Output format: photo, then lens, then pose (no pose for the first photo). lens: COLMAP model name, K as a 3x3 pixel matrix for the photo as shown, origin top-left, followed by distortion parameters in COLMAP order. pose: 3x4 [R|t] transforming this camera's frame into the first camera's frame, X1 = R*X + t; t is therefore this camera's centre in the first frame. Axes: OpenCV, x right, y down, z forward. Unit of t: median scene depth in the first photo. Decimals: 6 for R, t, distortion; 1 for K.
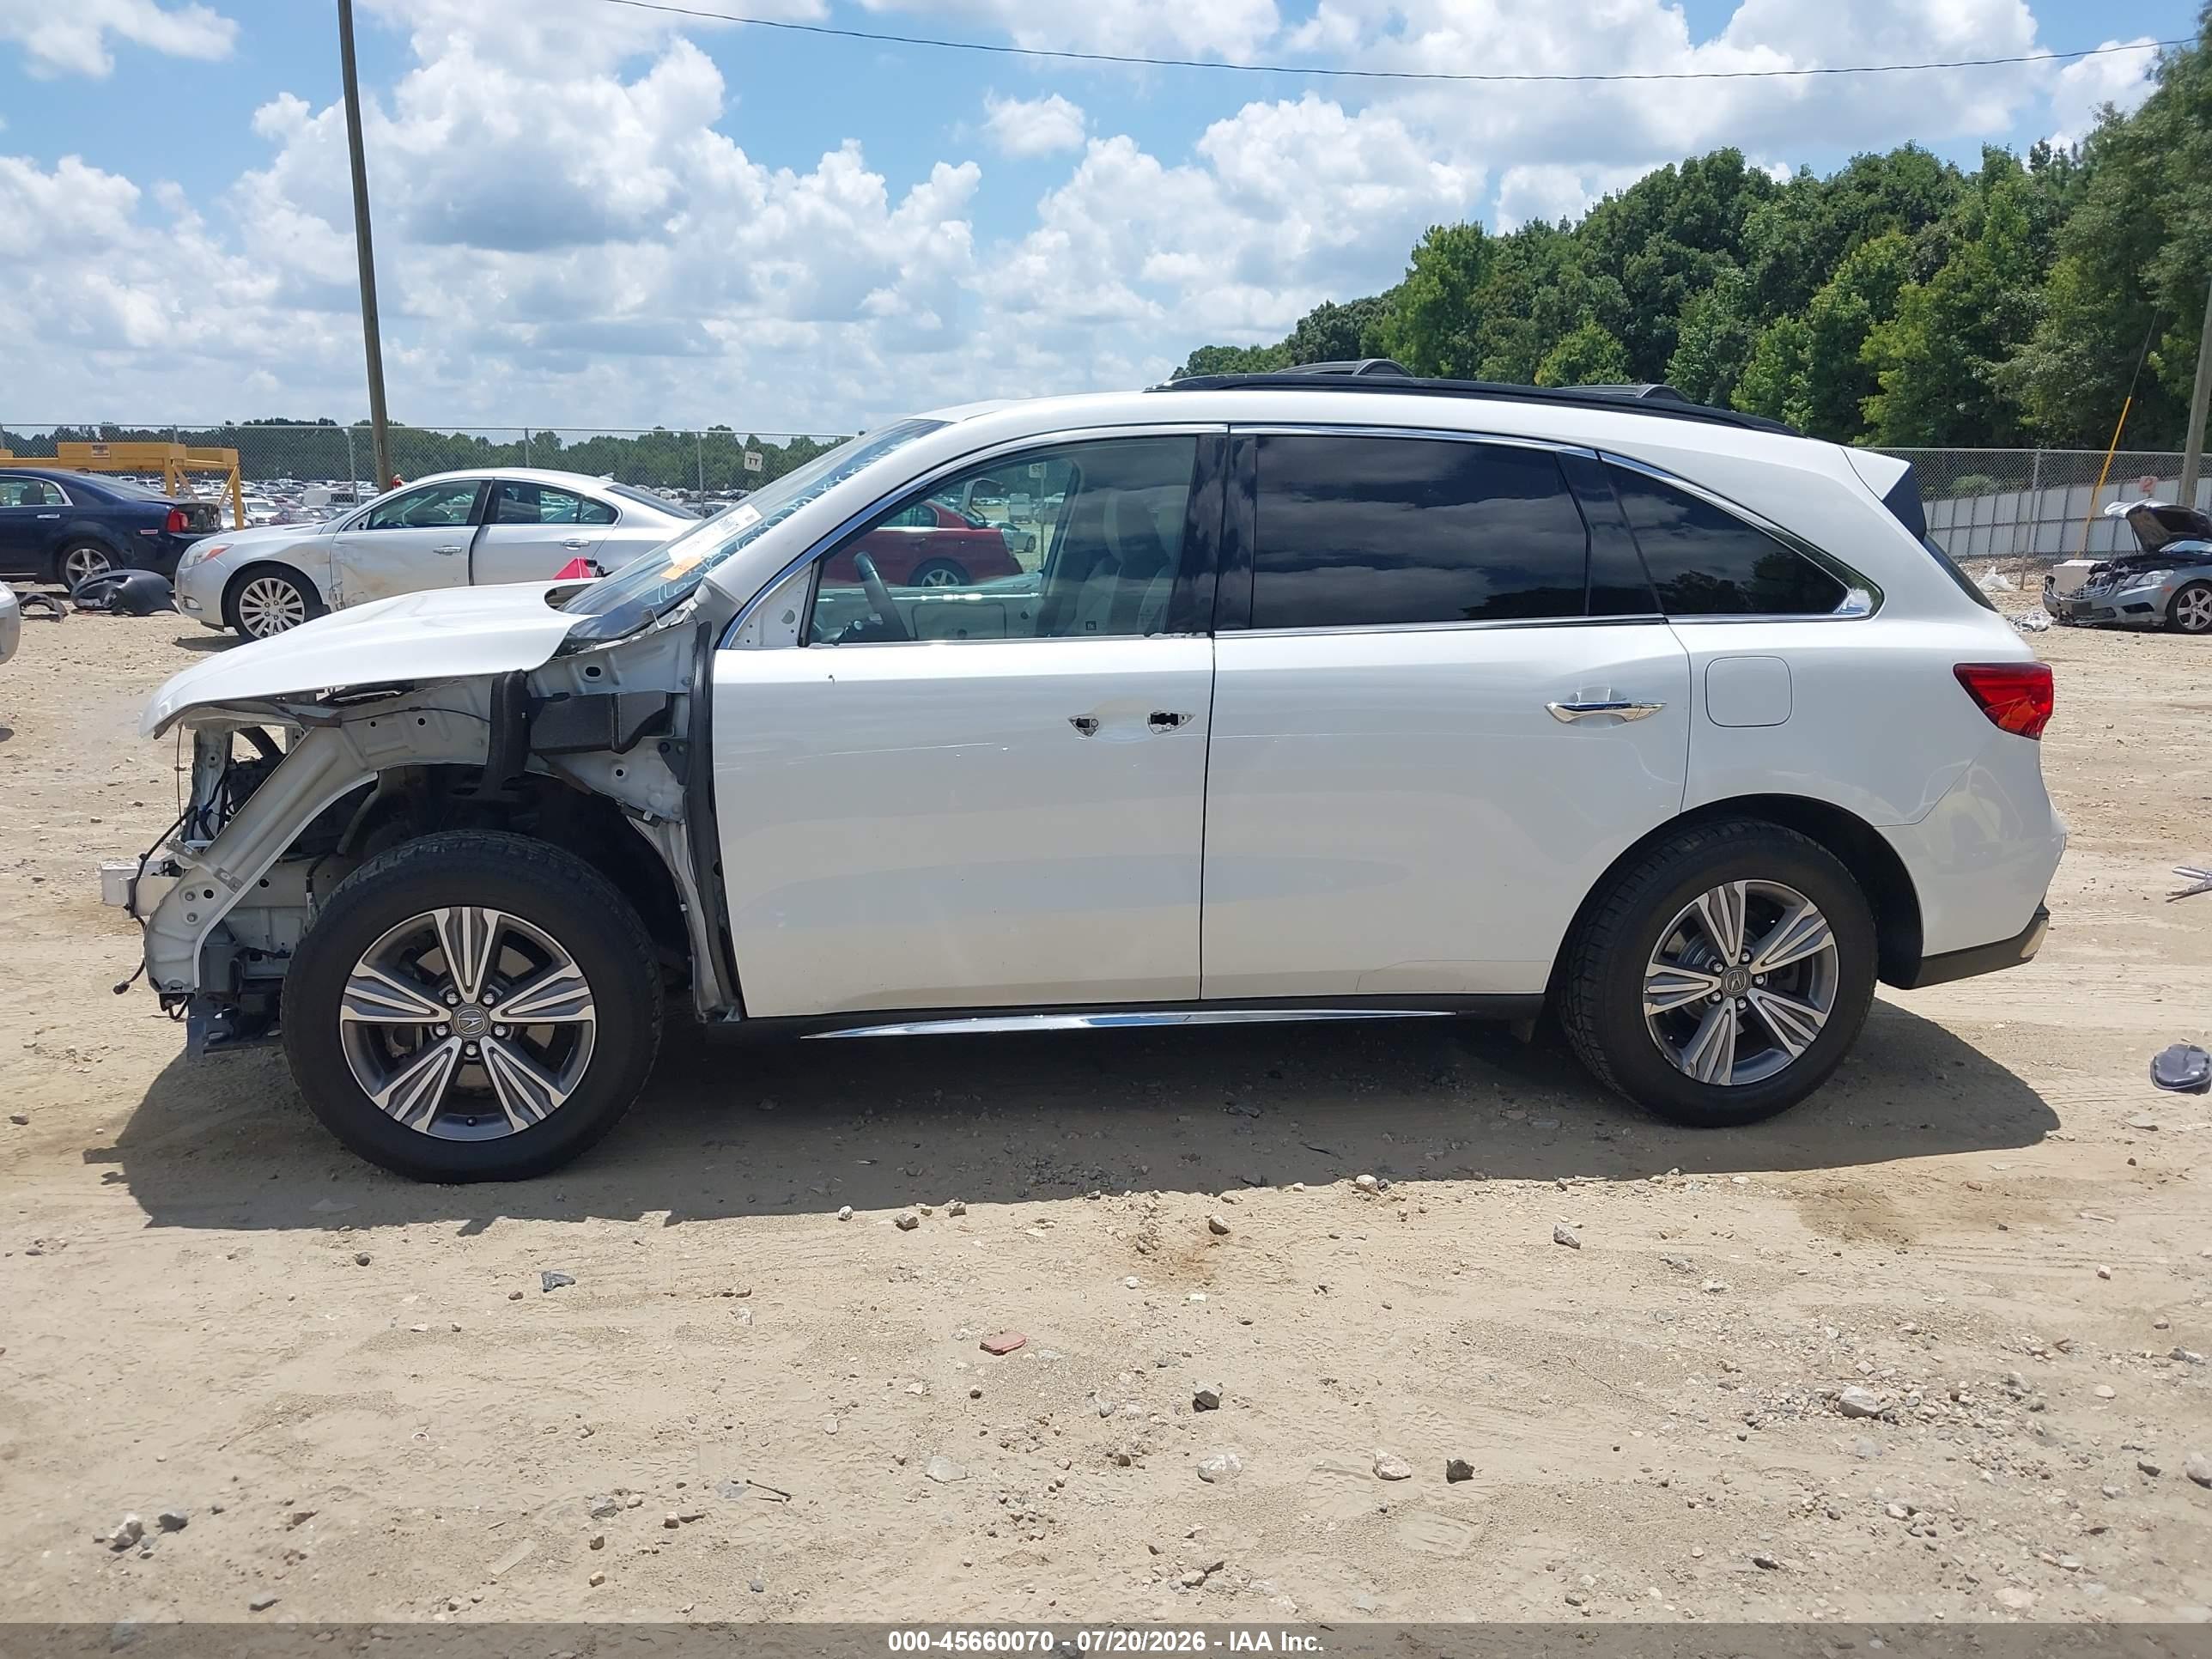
lens RADIAL K [[1777.6, 0, 1094.9], [0, 1777.6, 829.3], [0, 0, 1]] dist [-0.013053, 0.012601]
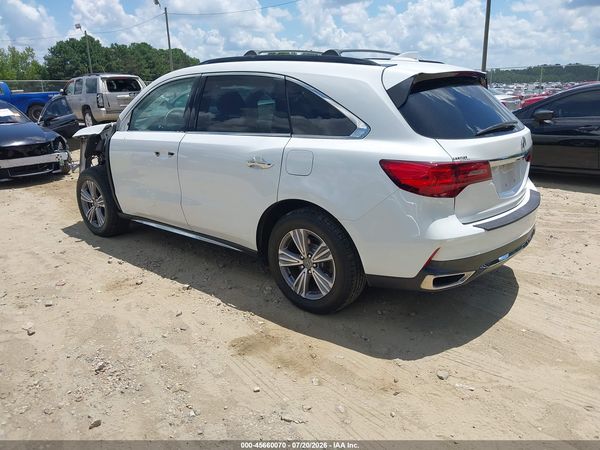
lens RADIAL K [[482.2, 0, 297.0], [0, 482.2, 224.9], [0, 0, 1]] dist [-0.013053, 0.012601]
pose [[0.648747, 0.186858, -0.737707, 0.915632], [-0.122861, 0.982387, 0.140790, -0.082902], [0.751021, -0.000702, 0.660278, 0.475005]]
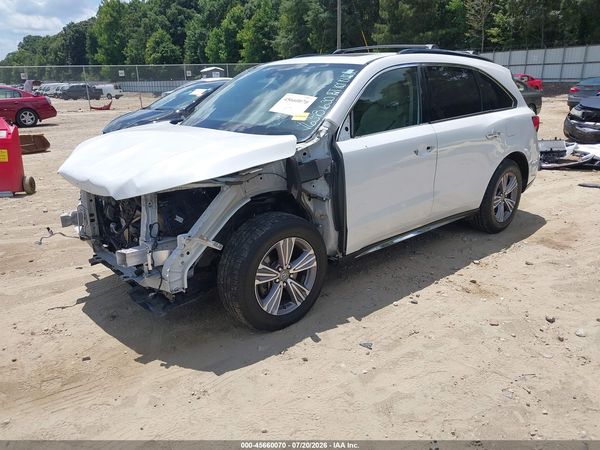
lens RADIAL K [[472.8, 0, 300.0], [0, 472.8, 225.0], [0, 0, 1]] dist [0.001363, 0.002087]
pose [[0.858736, -0.185808, 0.477543, -0.610688], [0.130003, 0.980450, 0.147708, -0.078758], [-0.495653, -0.064760, 0.866103, 0.265248]]
